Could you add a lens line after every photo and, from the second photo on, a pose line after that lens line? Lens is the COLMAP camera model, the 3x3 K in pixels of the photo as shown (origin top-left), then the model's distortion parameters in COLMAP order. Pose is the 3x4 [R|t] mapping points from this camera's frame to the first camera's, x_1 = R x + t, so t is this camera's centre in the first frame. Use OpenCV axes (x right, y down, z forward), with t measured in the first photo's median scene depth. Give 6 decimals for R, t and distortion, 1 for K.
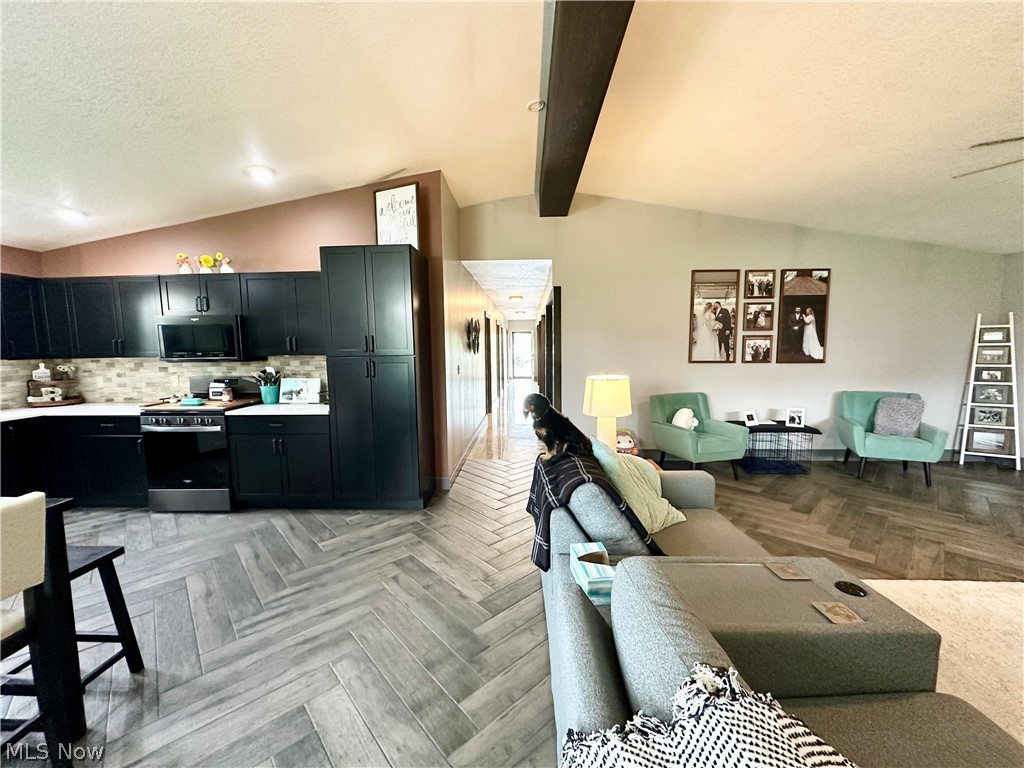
lens RADIAL K [[405.6, 0, 512.3], [0, 405.6, 384.1], [0, 0, 1]] dist [-0.001893, 0.000366]
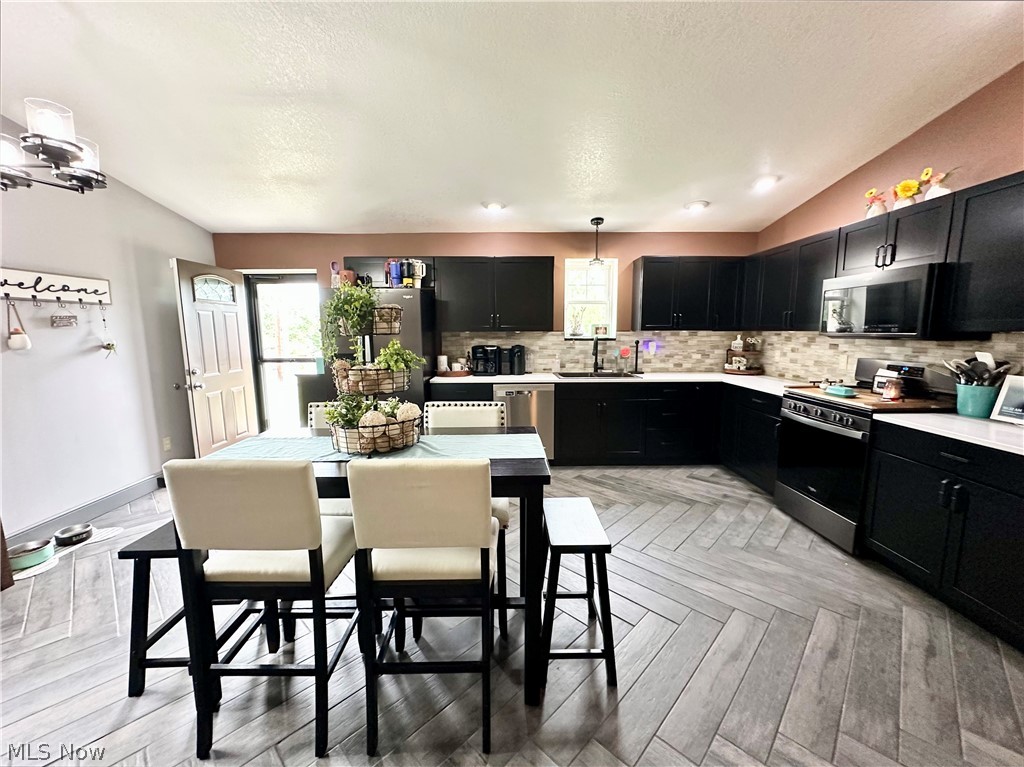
lens RADIAL K [[405.6, 0, 511.8], [0, 405.6, 383.3], [0, 0, 1]] dist [-0.001893, 0.000366]
pose [[0.056507, 0.144189, -0.987935, -0.075172], [-0.093253, 0.985953, 0.138566, -0.016130], [0.994038, 0.084298, 0.069159, 0.306759]]
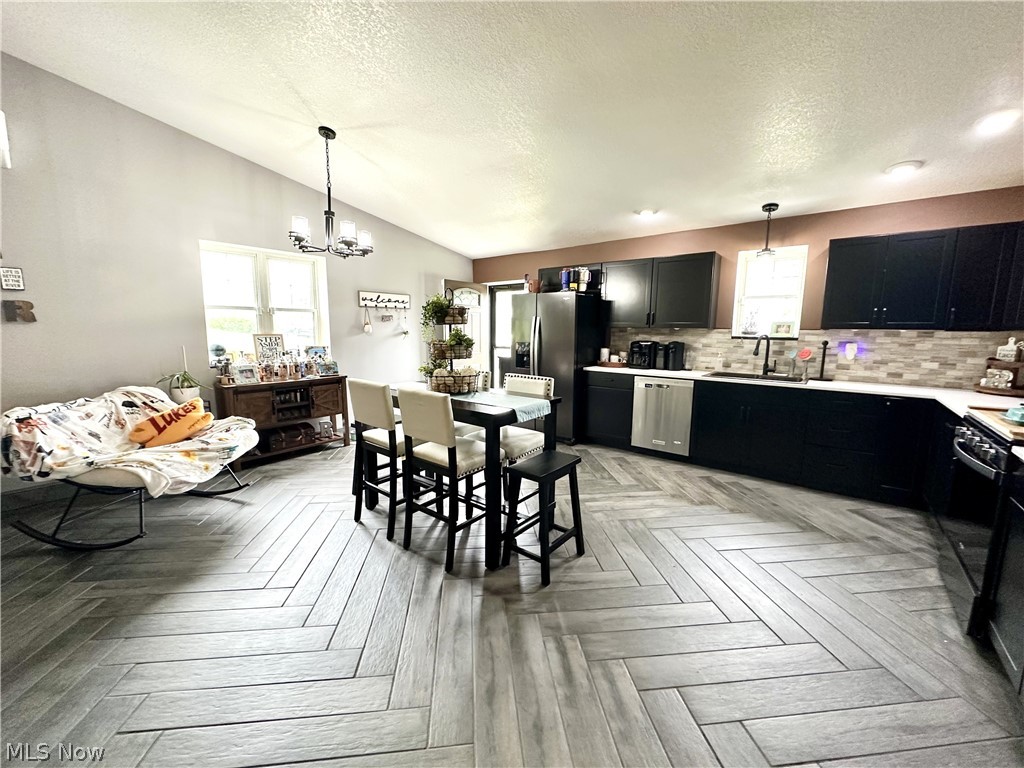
lens RADIAL K [[405.6, 0, 512.1], [0, 405.6, 383.4], [0, 0, 1]] dist [-0.001893, 0.000366]
pose [[-0.590682, 0.116376, -0.798468, 0.004298], [-0.080485, 0.976113, 0.201808, -0.044527], [0.802880, 0.183469, -0.567206, 0.682056]]
